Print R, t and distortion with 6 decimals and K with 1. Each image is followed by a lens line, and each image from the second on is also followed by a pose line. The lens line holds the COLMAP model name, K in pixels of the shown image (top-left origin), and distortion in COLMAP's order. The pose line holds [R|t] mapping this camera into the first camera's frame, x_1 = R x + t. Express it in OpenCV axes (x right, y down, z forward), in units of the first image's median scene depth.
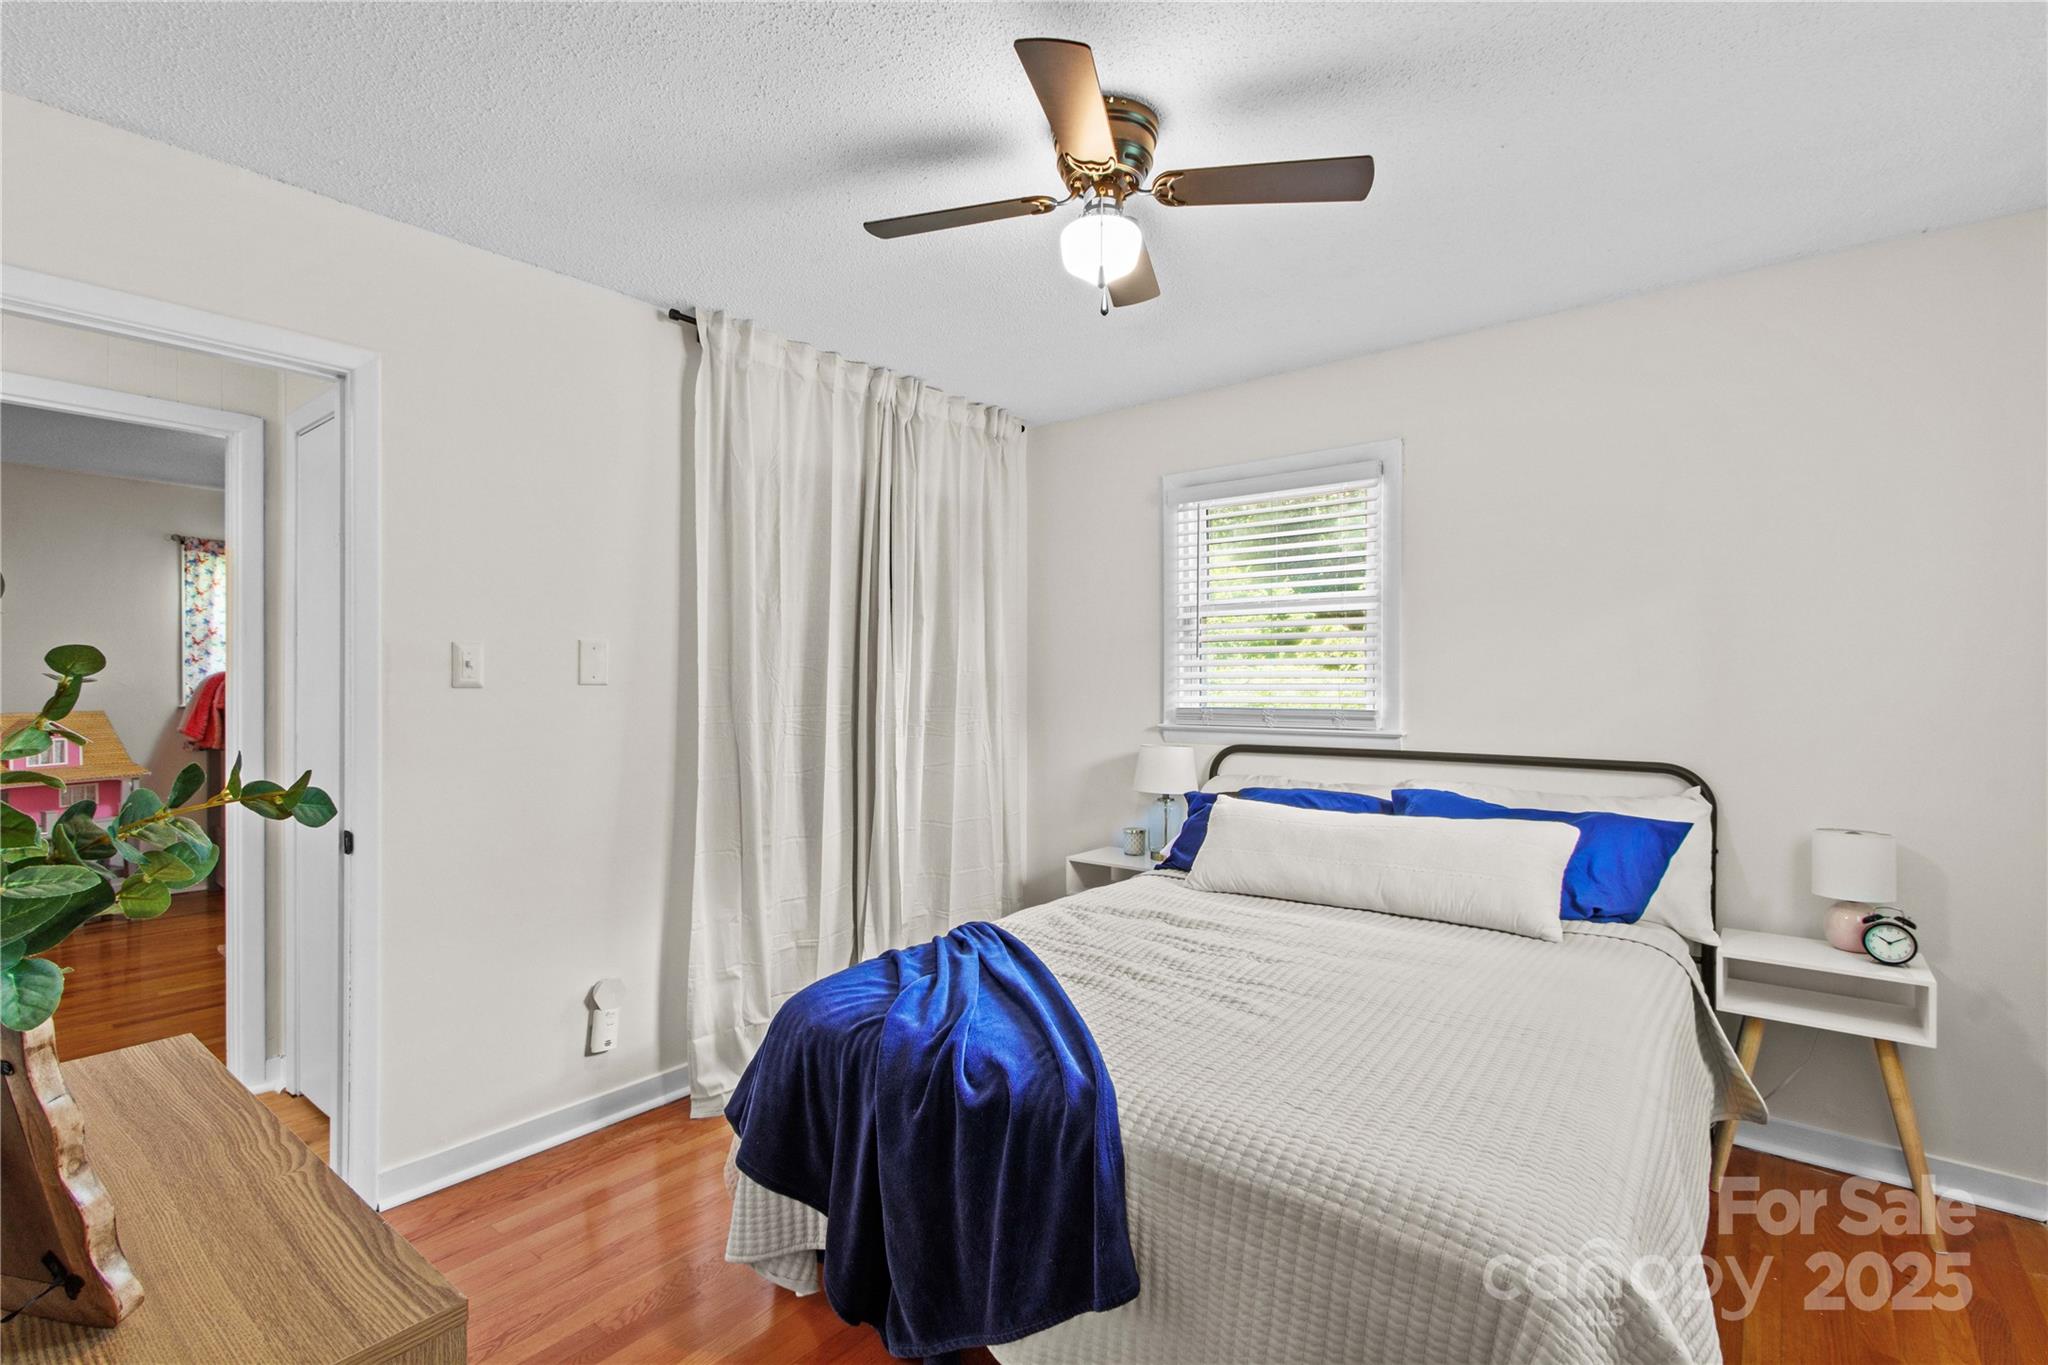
lens RADIAL K [[946.3, 0, 1021.4], [0, 946.3, 683.7], [0, 0, 1]] dist [-0.000921, -0.000117]
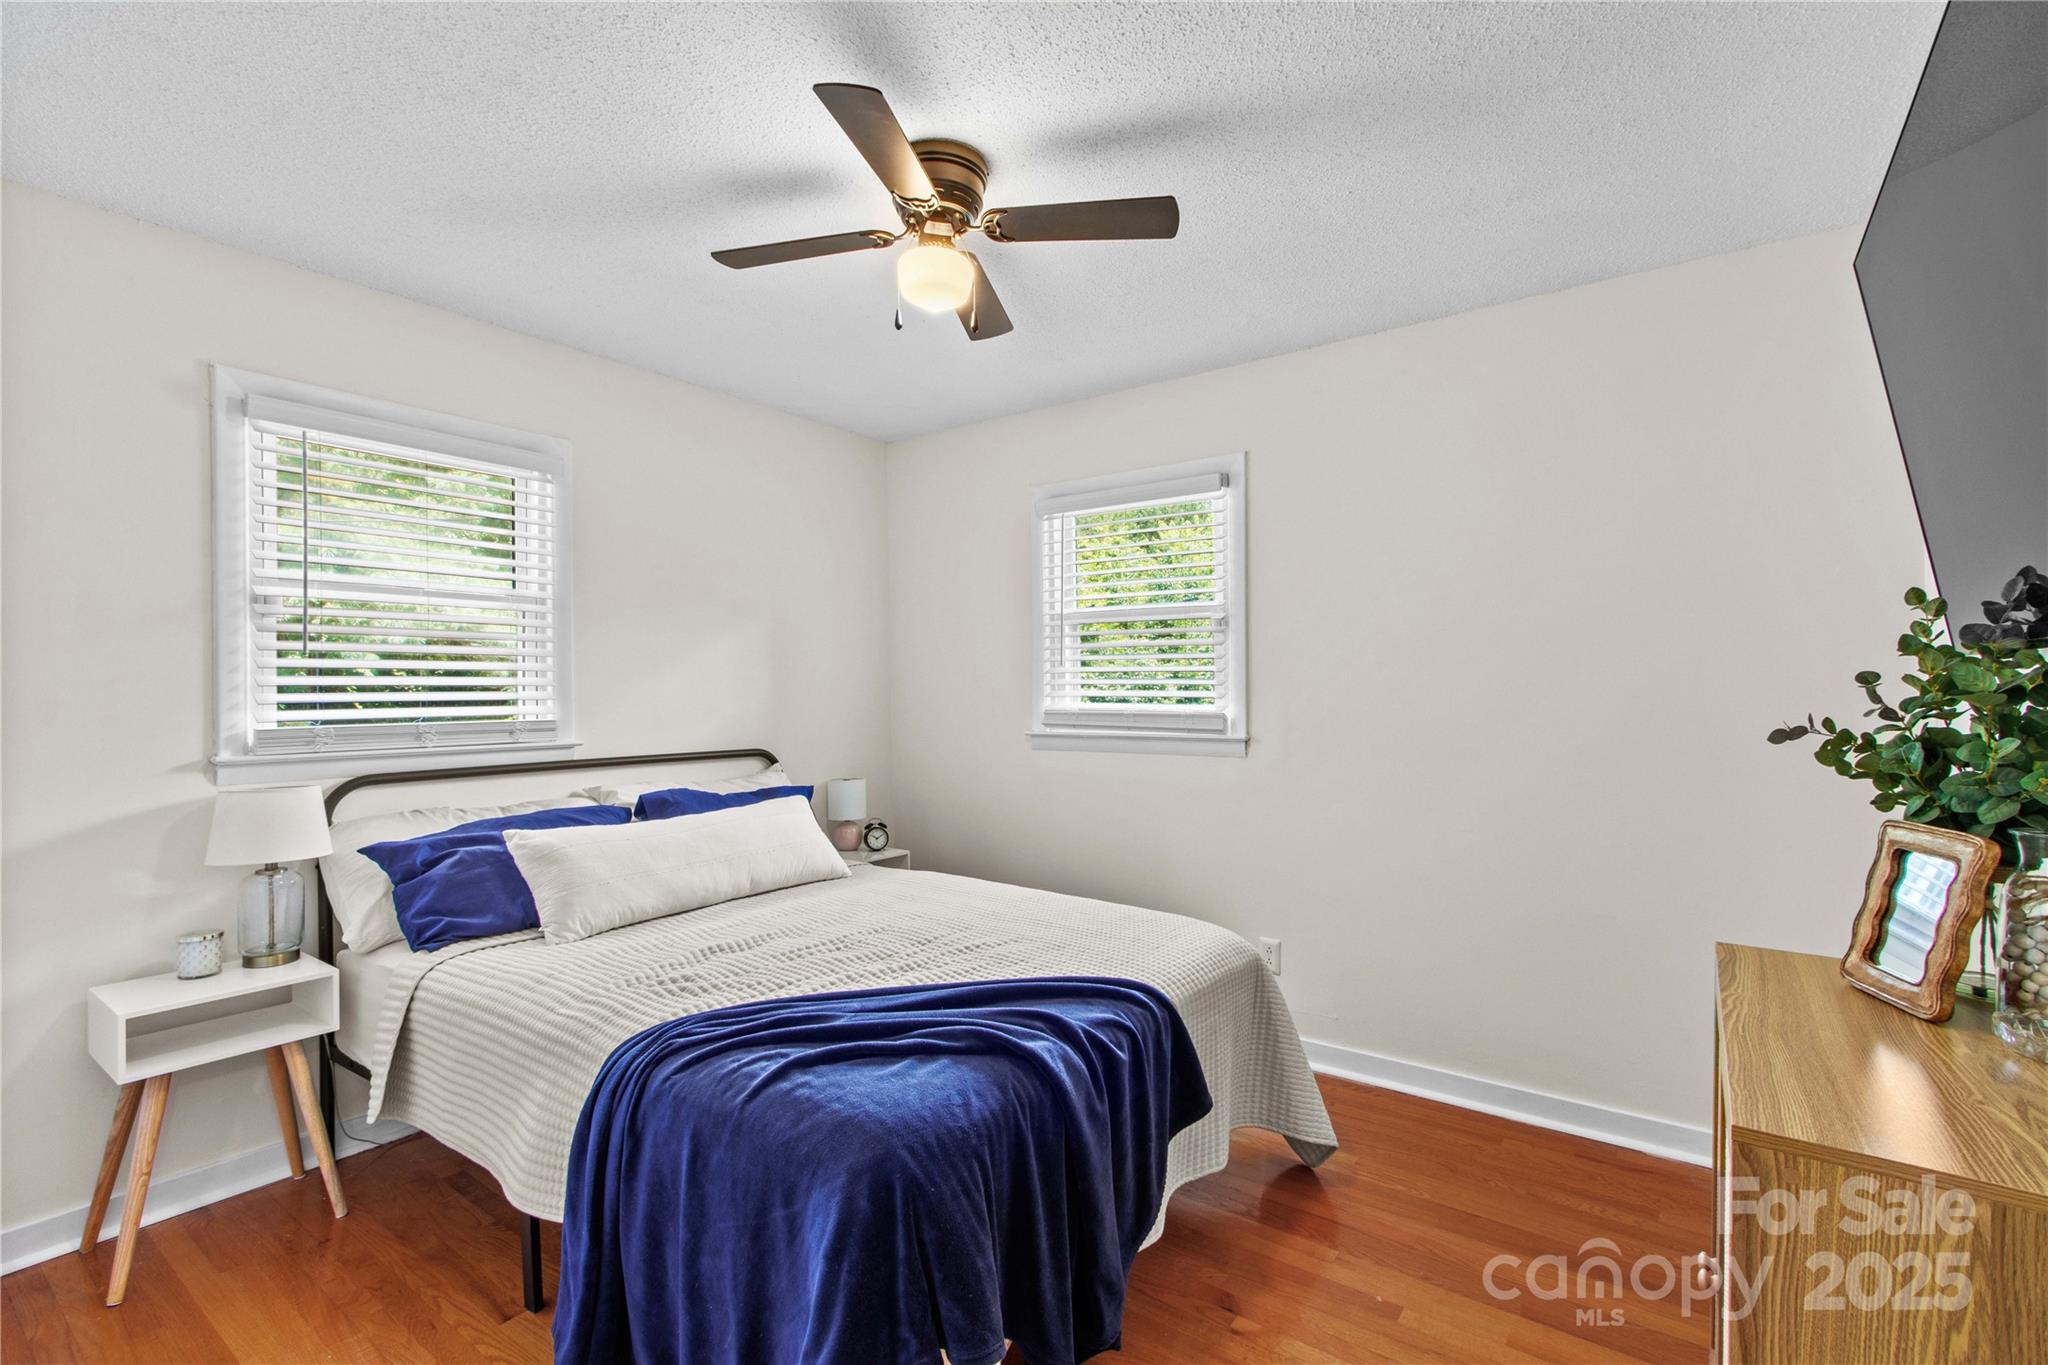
lens RADIAL K [[946.3, 0, 1019.9], [0, 946.3, 687.5], [0, 0, 1]] dist [-0.000921, -0.000117]
pose [[-0.049461, -0.000506, 0.998776, -0.718750], [0.000956, 0.999999, 0.000554, -0.005556], [-0.998776, 0.000982, -0.049461, 0.701514]]
